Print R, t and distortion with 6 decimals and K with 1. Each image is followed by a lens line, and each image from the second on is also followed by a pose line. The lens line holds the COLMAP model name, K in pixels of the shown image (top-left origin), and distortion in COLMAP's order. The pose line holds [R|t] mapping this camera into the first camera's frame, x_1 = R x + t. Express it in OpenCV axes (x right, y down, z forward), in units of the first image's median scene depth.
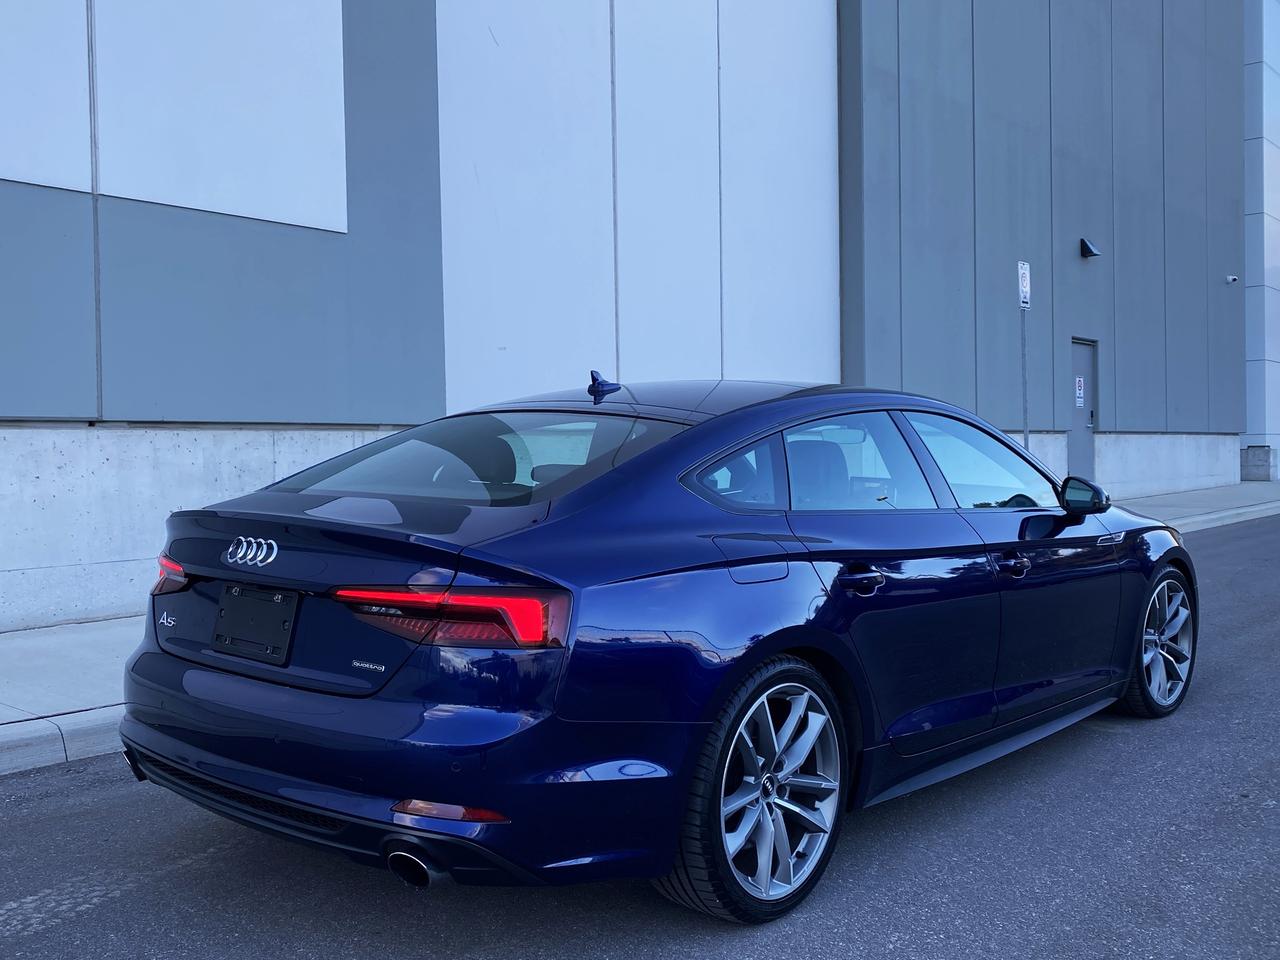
lens RADIAL K [[1239.8, 0, 638.3], [0, 1239.8, 475.9], [0, 0, 1]] dist [0.067966, -0.121147]
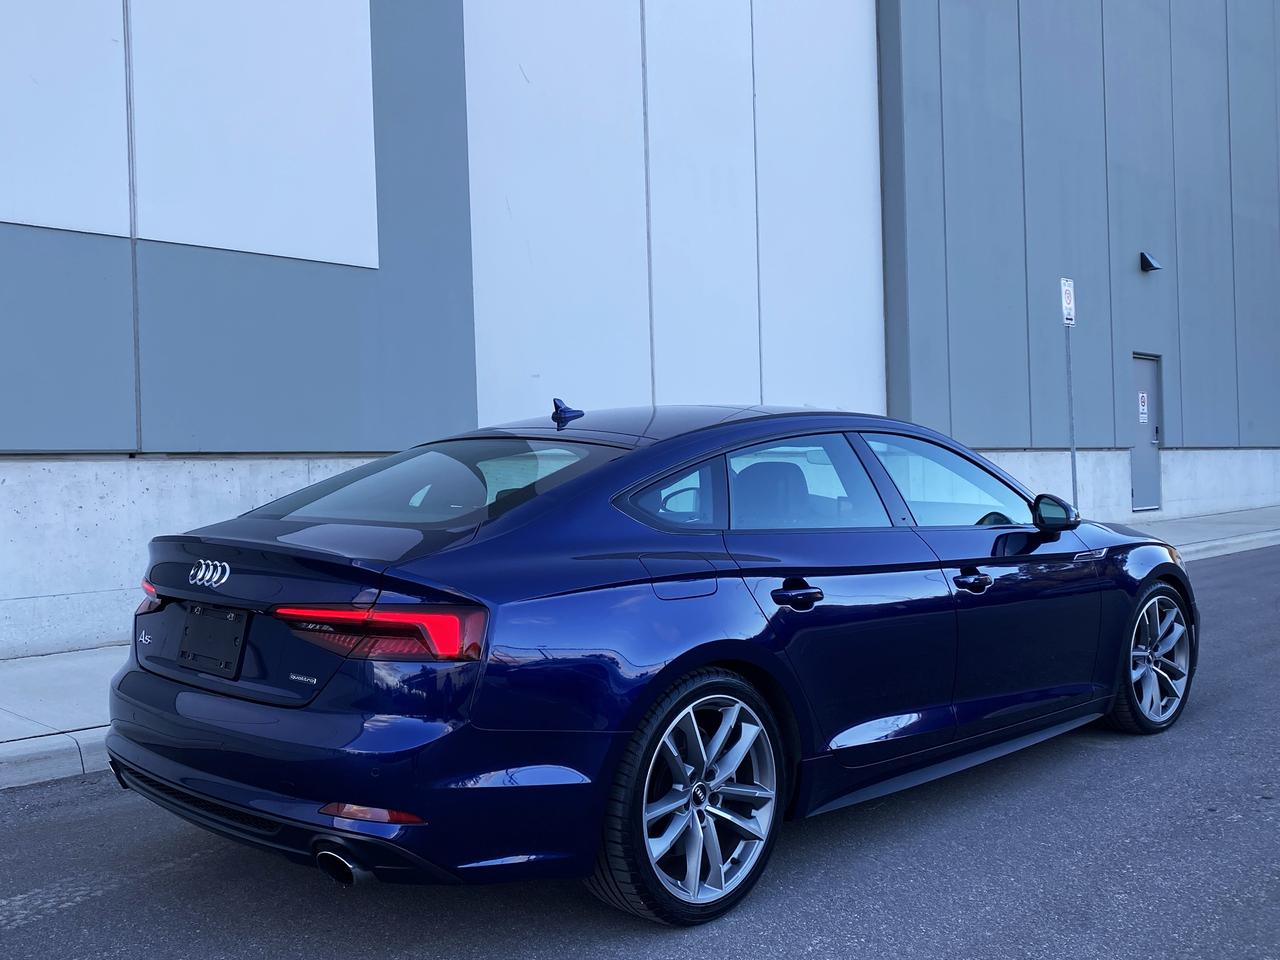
lens RADIAL K [[1239.8, 0, 638.3], [0, 1239.8, 475.9], [0, 0, 1]] dist [0.067966, -0.121147]
pose [[0.997718, -0.013440, -0.066171, 0.097555], [0.012212, 0.999746, -0.018929, 0.001011], [0.066408, 0.018078, 0.997629, -0.038827]]
